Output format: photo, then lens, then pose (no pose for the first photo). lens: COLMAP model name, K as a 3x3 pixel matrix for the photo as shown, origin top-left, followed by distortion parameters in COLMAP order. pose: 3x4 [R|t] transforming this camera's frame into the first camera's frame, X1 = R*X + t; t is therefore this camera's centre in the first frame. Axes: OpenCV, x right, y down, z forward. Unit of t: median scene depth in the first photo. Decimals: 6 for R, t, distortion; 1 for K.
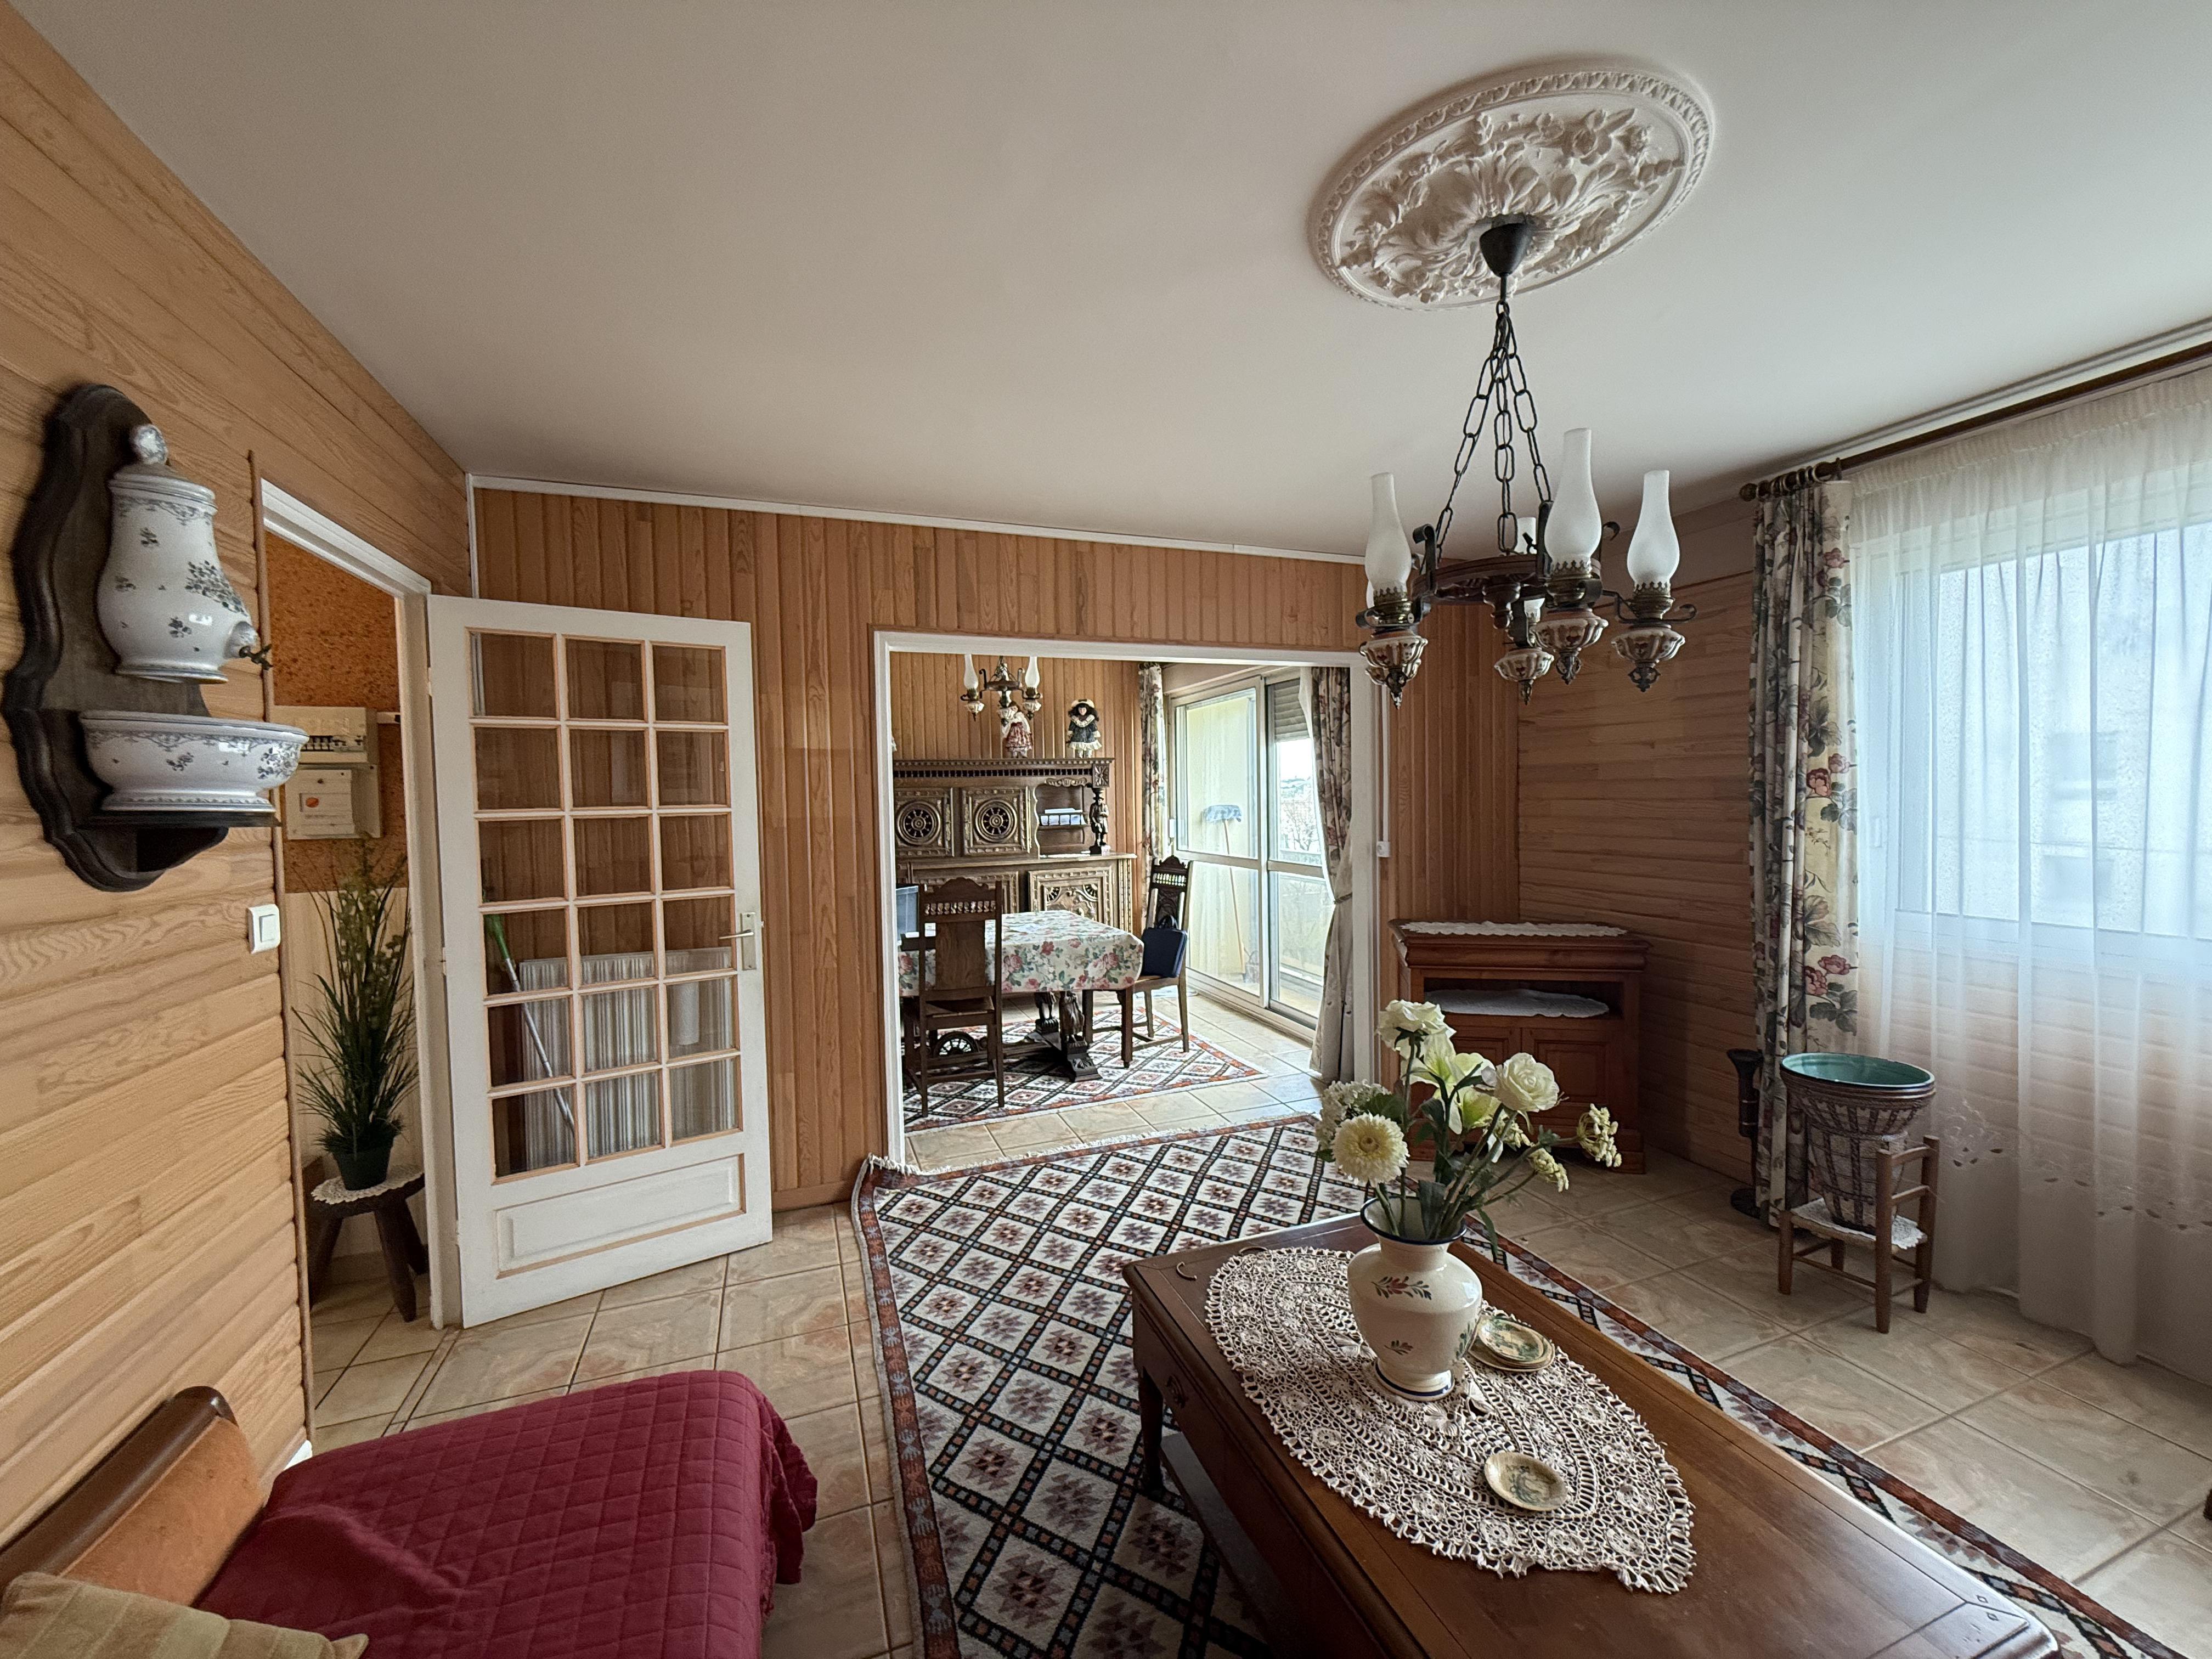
lens RADIAL K [[882.5, 0, 1114.4], [0, 882.5, 822.0], [0, 0, 1]] dist [0.000216, 0.000007]
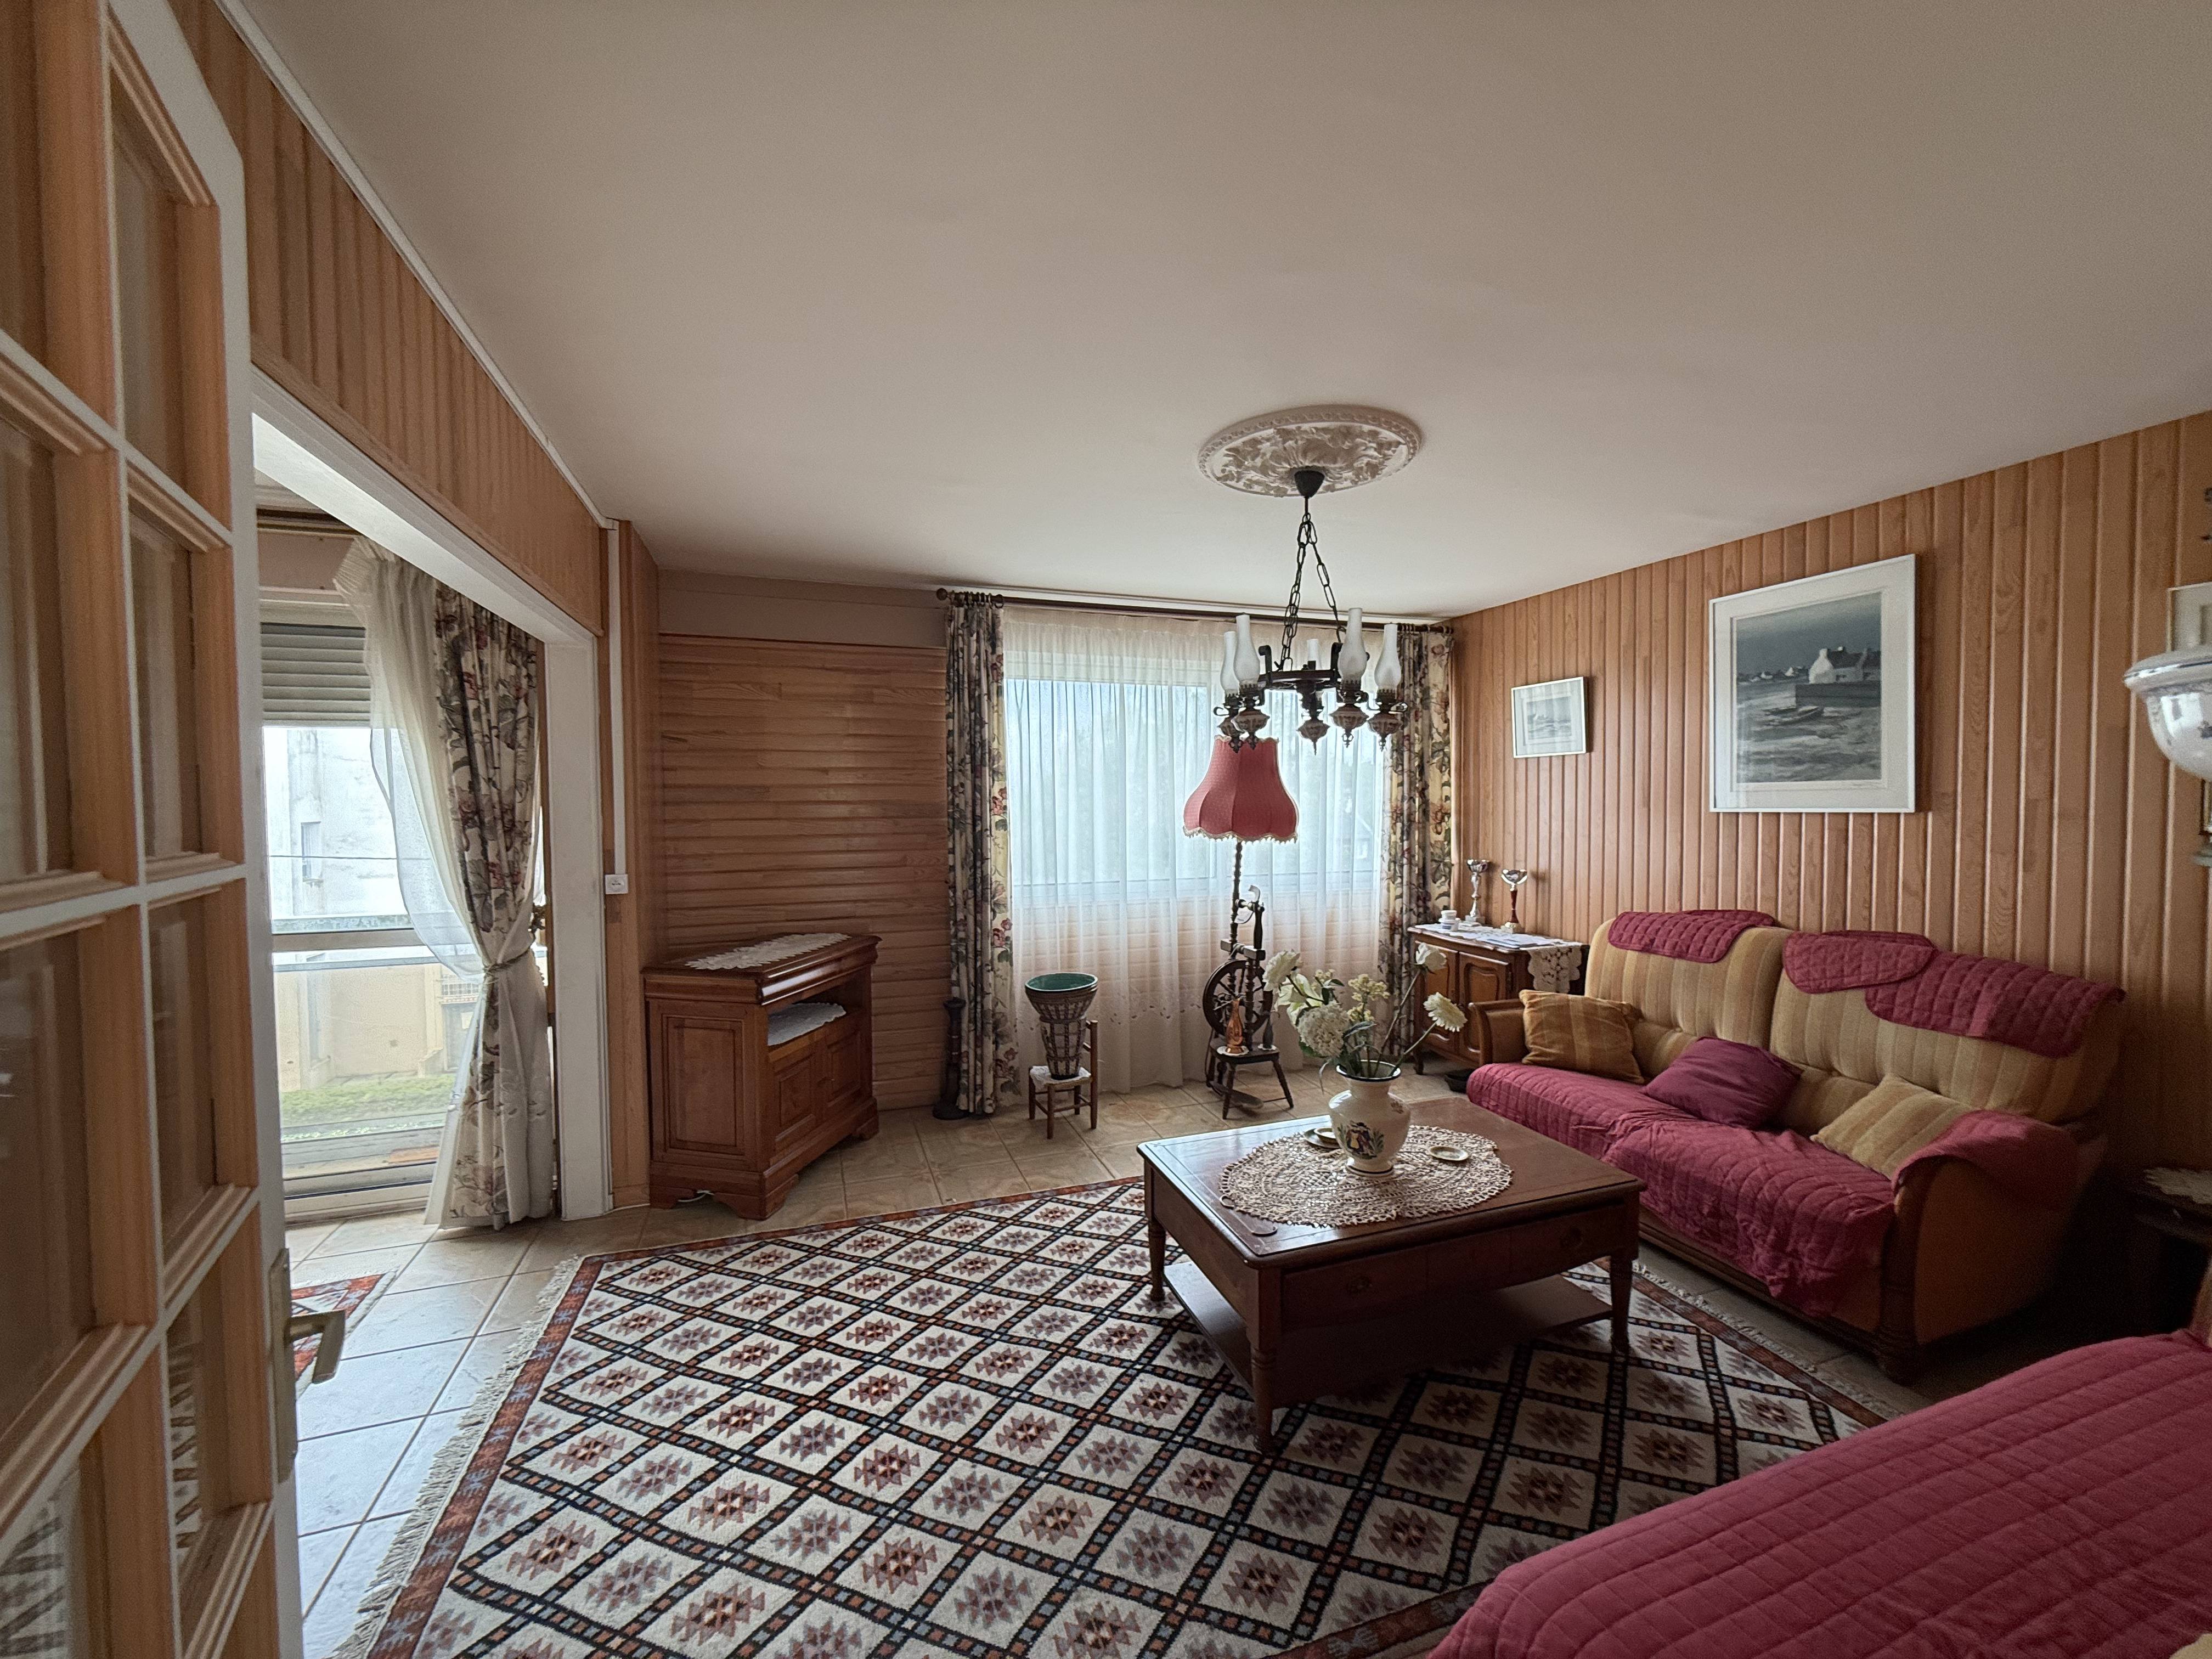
lens RADIAL K [[882.5, 0, 1111.0], [0, 882.5, 830.3], [0, 0, 1]] dist [0.000216, 0.000007]
pose [[0.019534, -0.017898, 0.999649, -0.560540], [0.041430, 0.998995, 0.017077, -0.015764], [-0.998950, 0.041082, 0.020256, 0.620725]]
